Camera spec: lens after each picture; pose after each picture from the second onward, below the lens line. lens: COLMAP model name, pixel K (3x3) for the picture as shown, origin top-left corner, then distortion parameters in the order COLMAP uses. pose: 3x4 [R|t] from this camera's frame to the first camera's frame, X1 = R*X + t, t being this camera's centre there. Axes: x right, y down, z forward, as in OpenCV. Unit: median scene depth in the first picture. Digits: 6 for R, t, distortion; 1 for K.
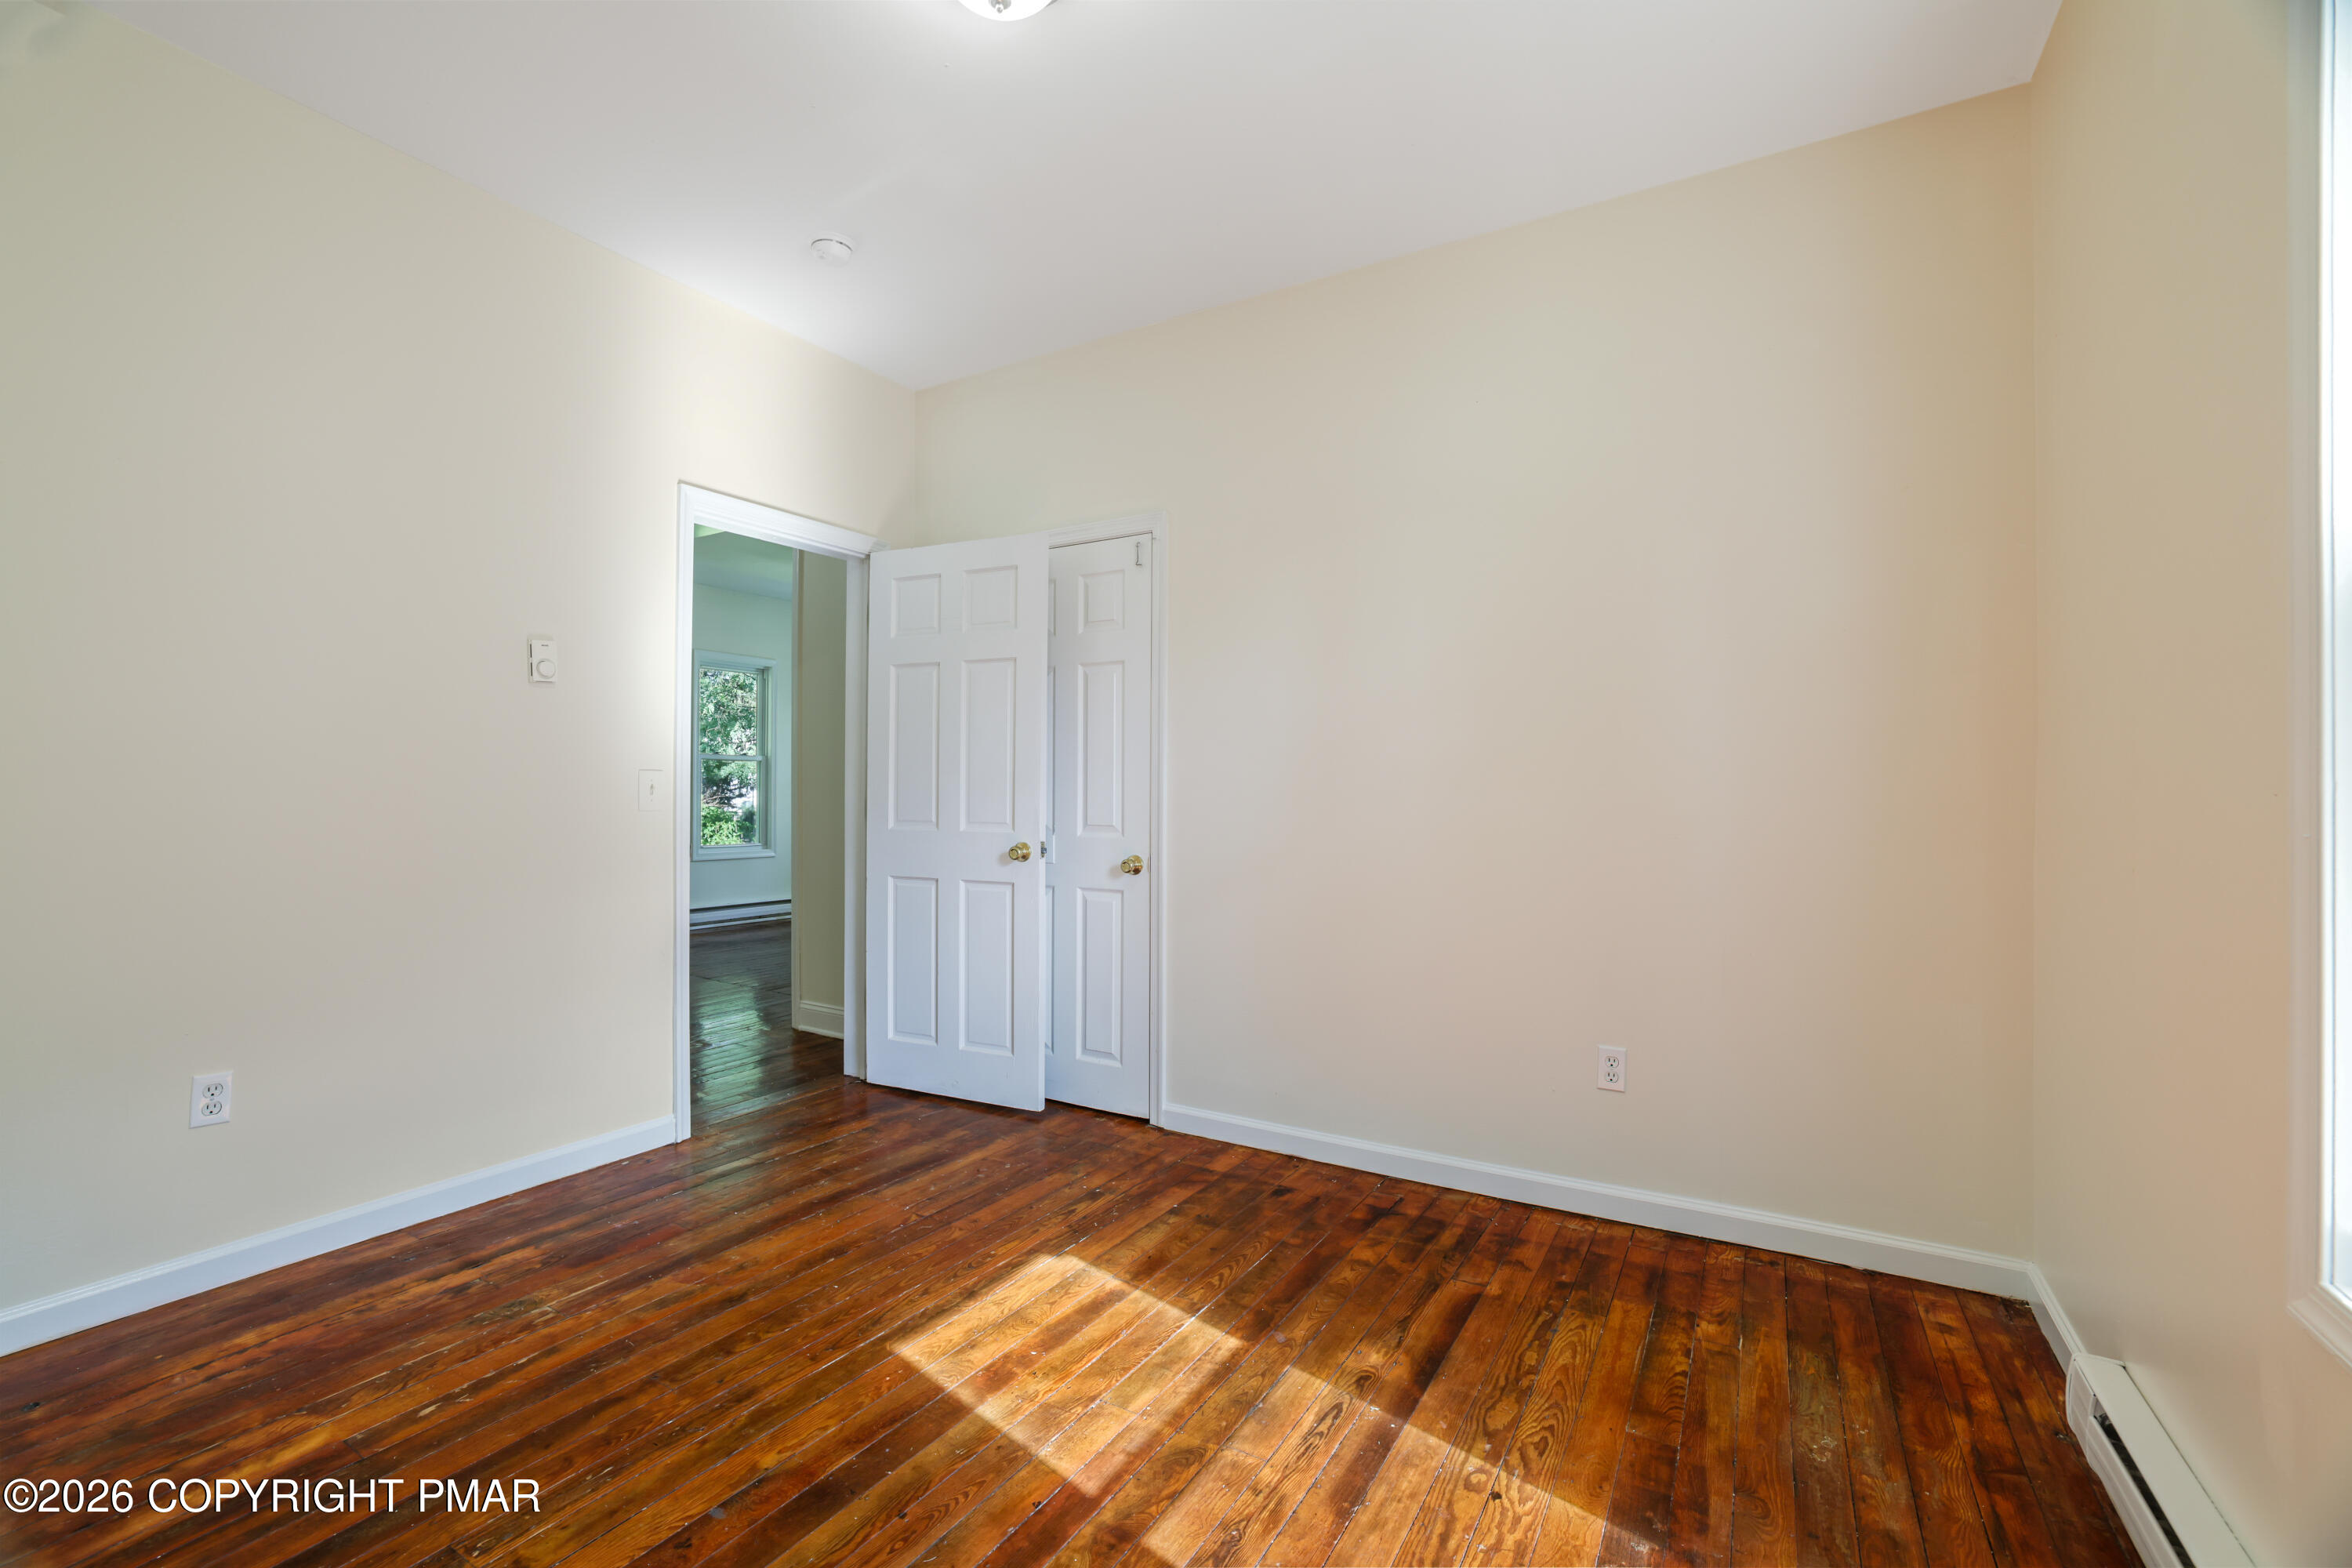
lens RADIAL K [[1021.0, 0, 1170.7], [0, 1021.0, 790.6], [0, 0, 1]] dist [-0.044135, 0.016914]
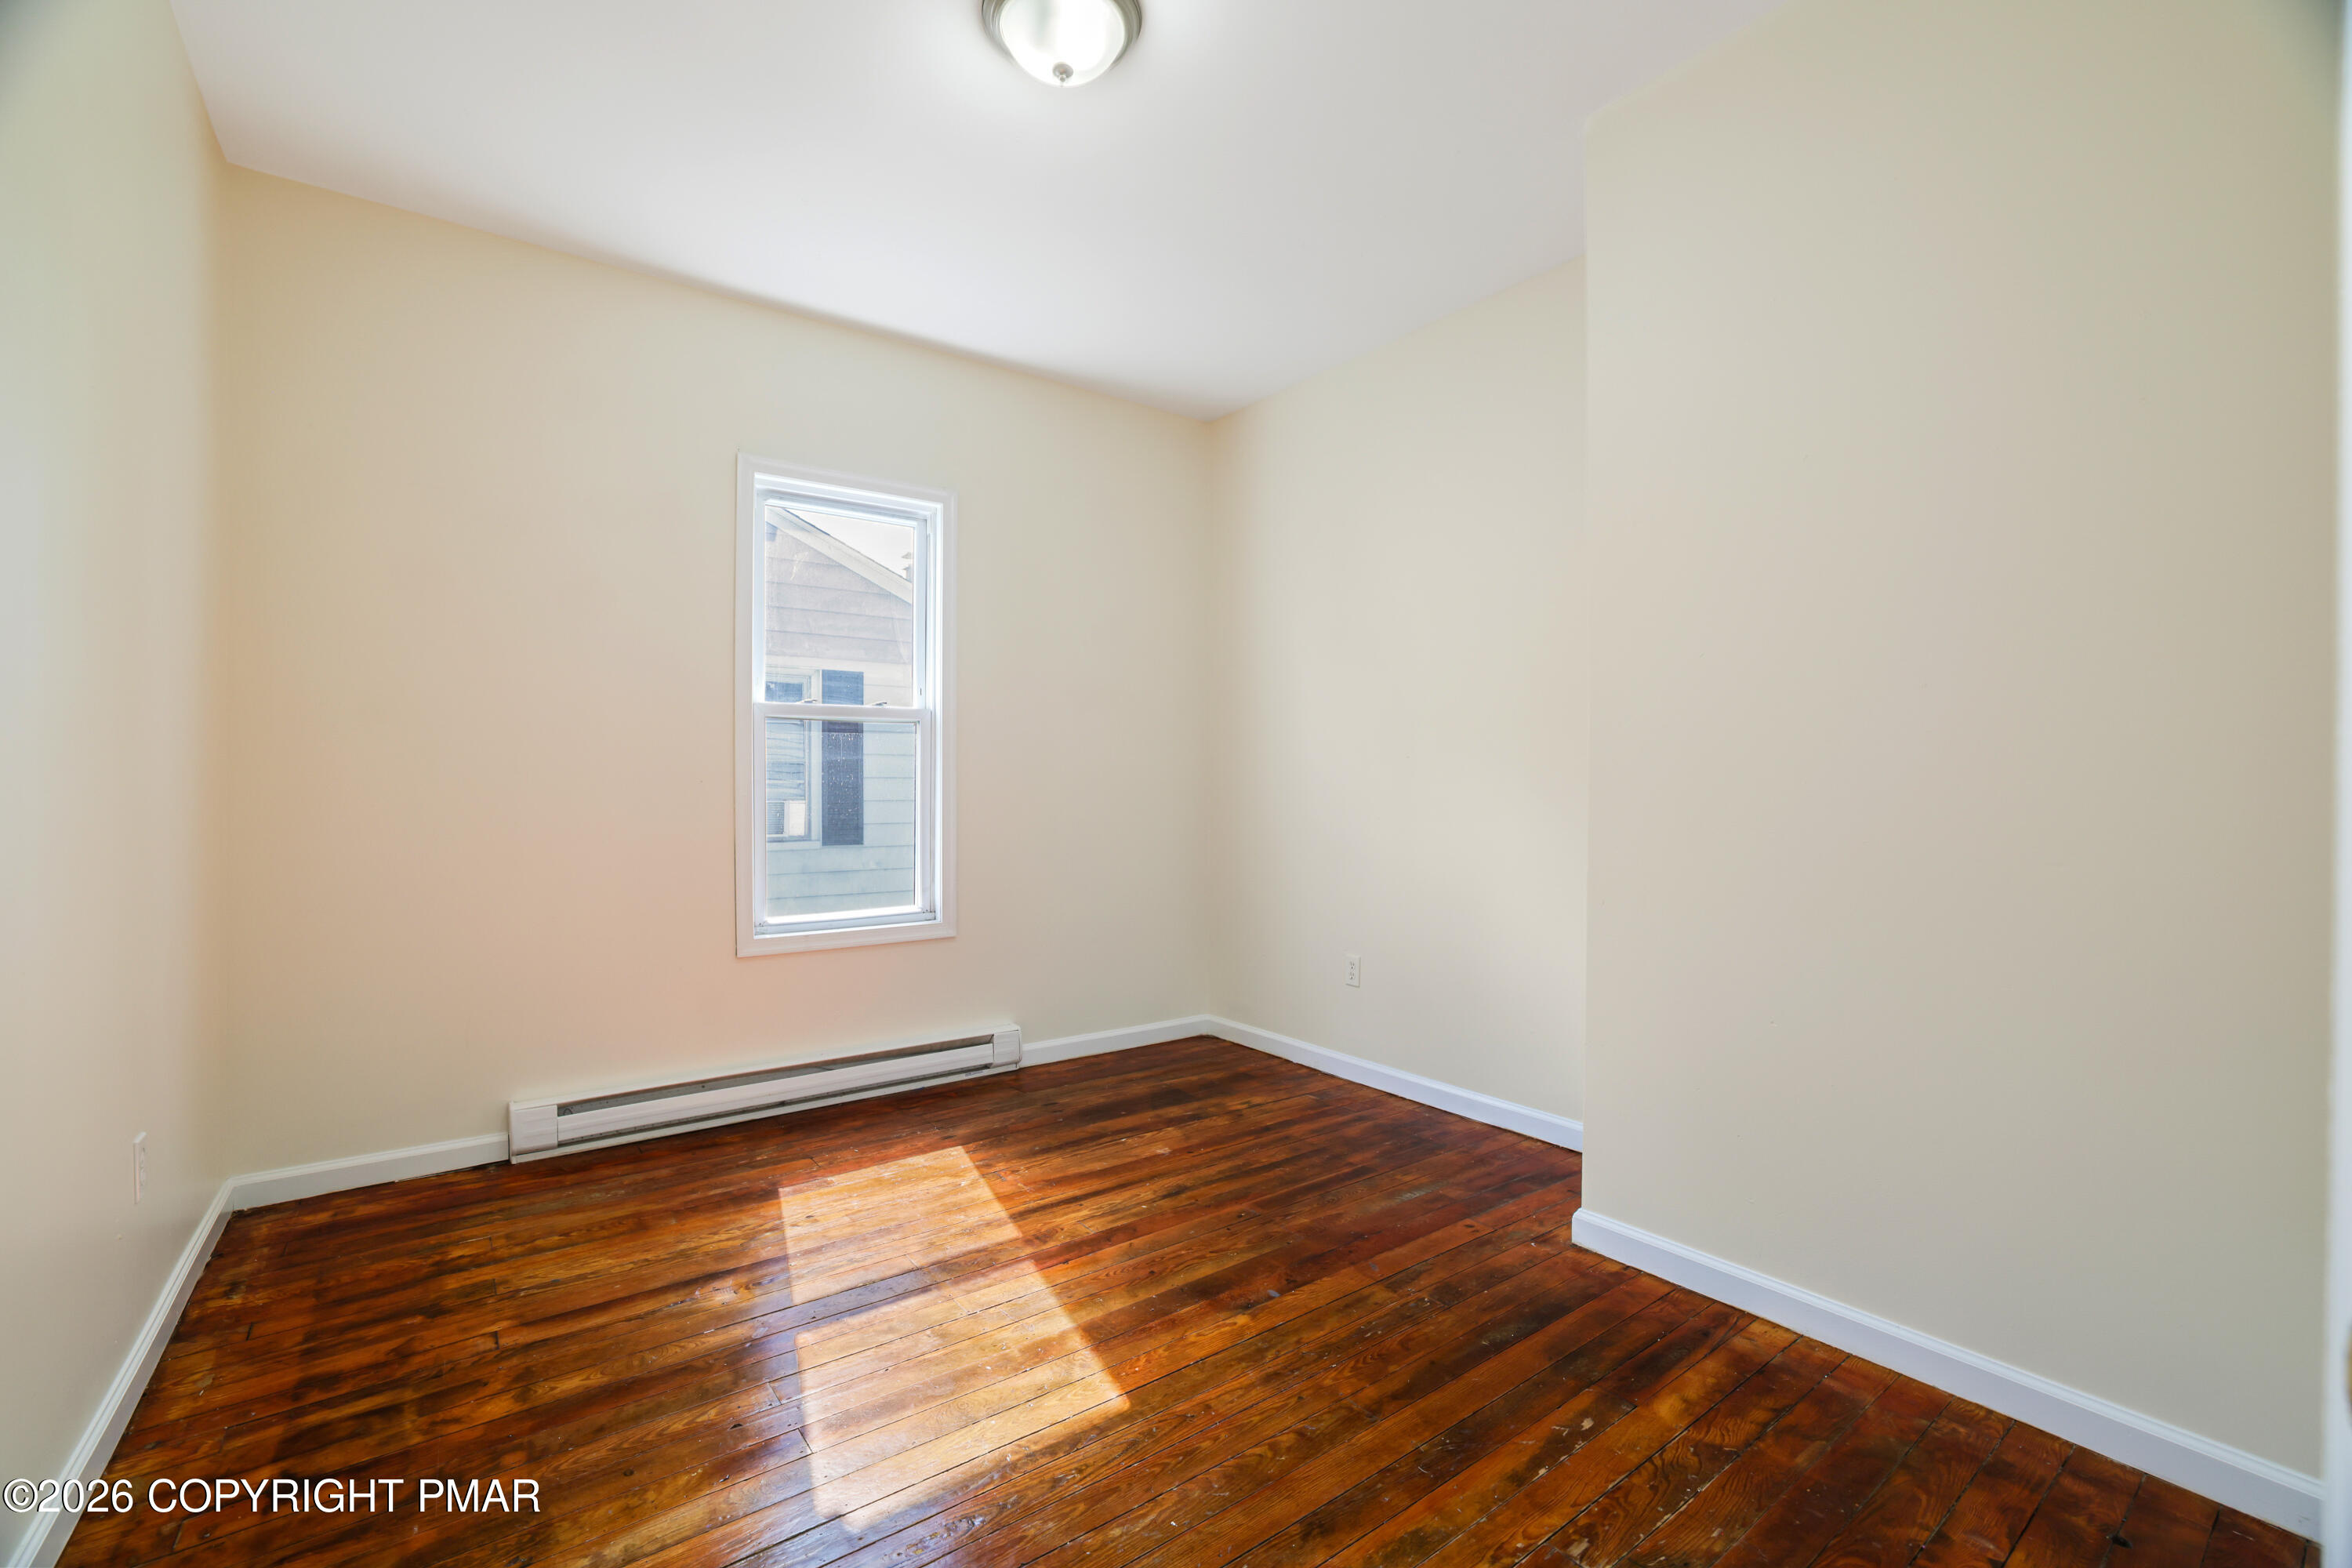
lens RADIAL K [[1021.0, 0, 1170.7], [0, 1021.0, 790.6], [0, 0, 1]] dist [-0.044135, 0.016914]
pose [[-0.929923, -0.007989, 0.367668, -0.661685], [-0.007609, 0.999968, 0.002485, 0.007383], [-0.367676, -0.000487, -0.929954, 1.879172]]
